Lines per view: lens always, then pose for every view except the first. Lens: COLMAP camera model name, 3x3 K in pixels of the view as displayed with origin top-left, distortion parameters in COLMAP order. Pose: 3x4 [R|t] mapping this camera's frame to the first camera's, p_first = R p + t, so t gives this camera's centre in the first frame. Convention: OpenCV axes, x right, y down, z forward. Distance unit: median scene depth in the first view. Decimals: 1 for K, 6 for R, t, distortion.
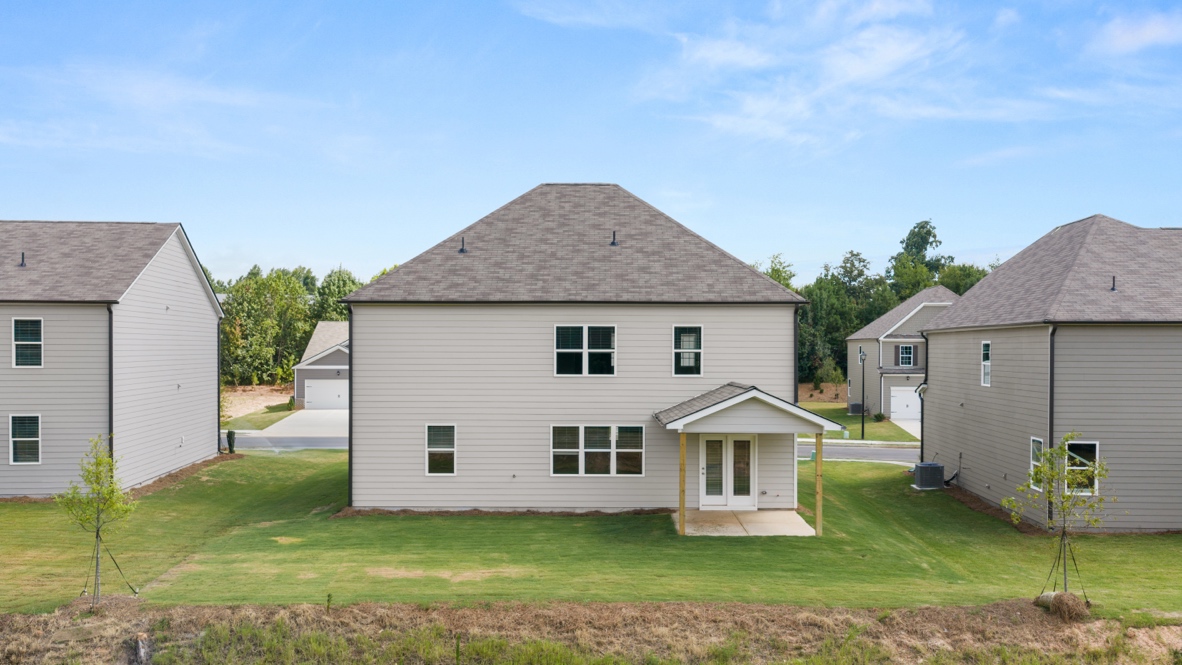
lens RADIAL K [[1060.3, 0, 541.6], [0, 1060.3, 326.5], [0, 0, 1]] dist [0.027551, -0.017144]
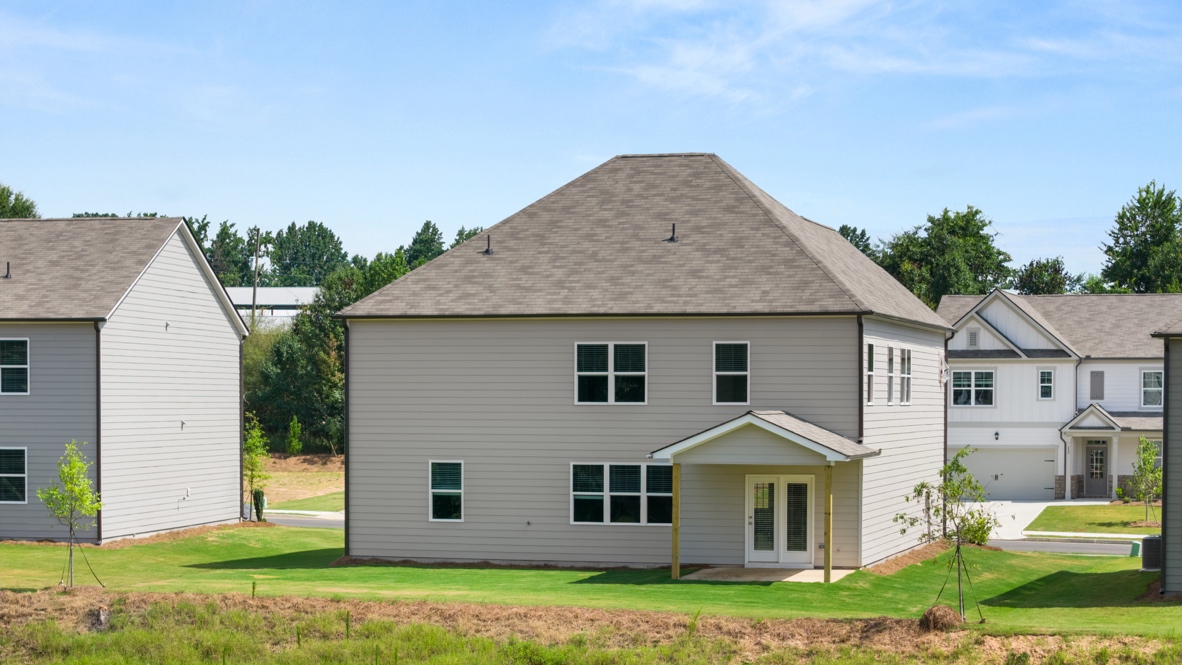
lens RADIAL K [[2723.5, 0, 591.0], [0, 2723.5, 332.5], [0, 0, 1]] dist [-0.327646, 2.823899]
pose [[0.962073, -0.007845, -0.272678, 0.594457], [0.009144, 0.999952, 0.003495, -0.016605], [0.272638, -0.005856, 0.962099, -1.029554]]
